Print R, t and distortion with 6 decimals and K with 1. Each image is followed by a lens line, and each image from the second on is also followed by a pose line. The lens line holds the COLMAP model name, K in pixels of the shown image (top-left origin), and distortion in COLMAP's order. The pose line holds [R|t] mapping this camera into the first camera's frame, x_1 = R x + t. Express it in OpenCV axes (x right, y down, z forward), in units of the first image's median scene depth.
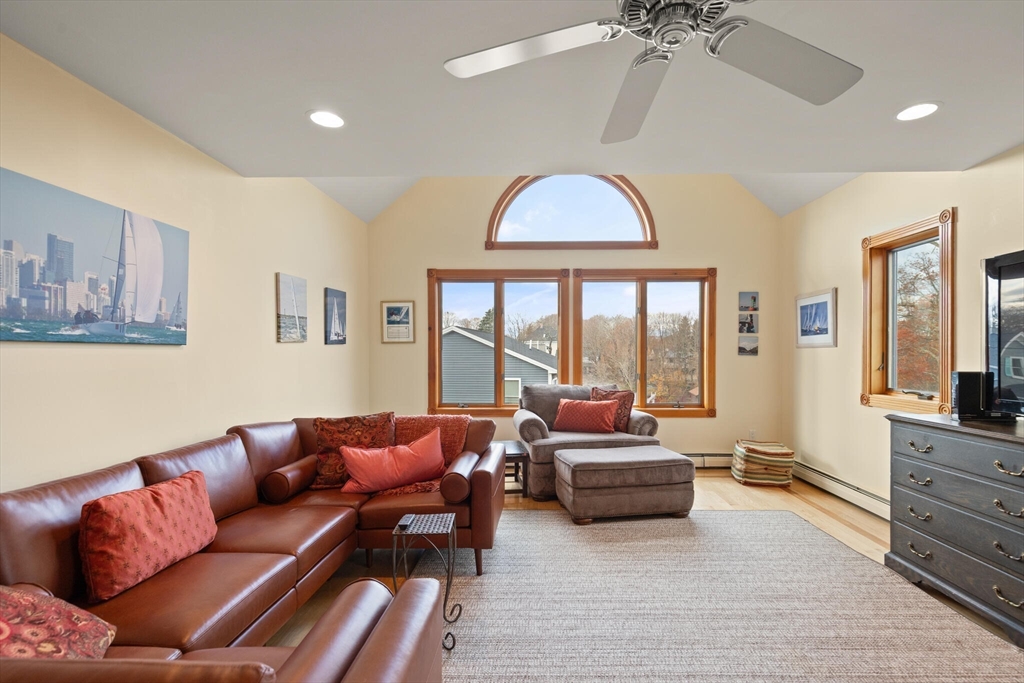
lens RADIAL K [[474.5, 0, 513.6], [0, 474.5, 353.8], [0, 0, 1]] dist [0.002259, 0.000069]
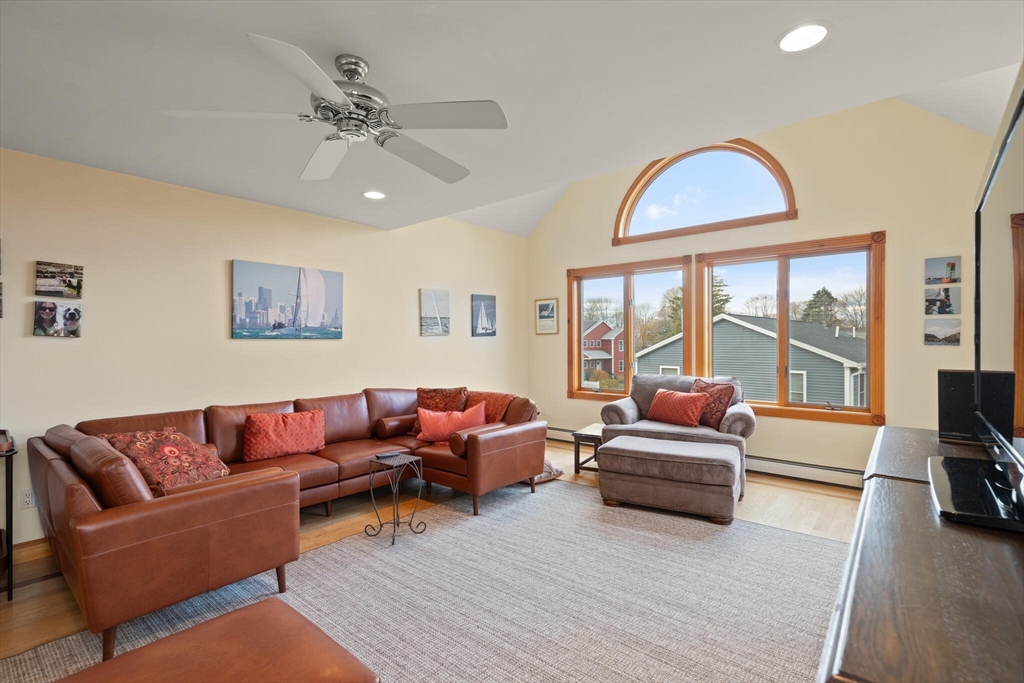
lens RADIAL K [[463.4, 0, 514.7], [0, 463.4, 343.5], [0, 0, 1]] dist [0.001193, -0.000254]
pose [[0.780264, -0.000215, -0.625451, 0.619657], [0.001668, 0.999997, 0.001737, -0.002914], [0.625449, -0.002398, 0.780262, 0.064320]]
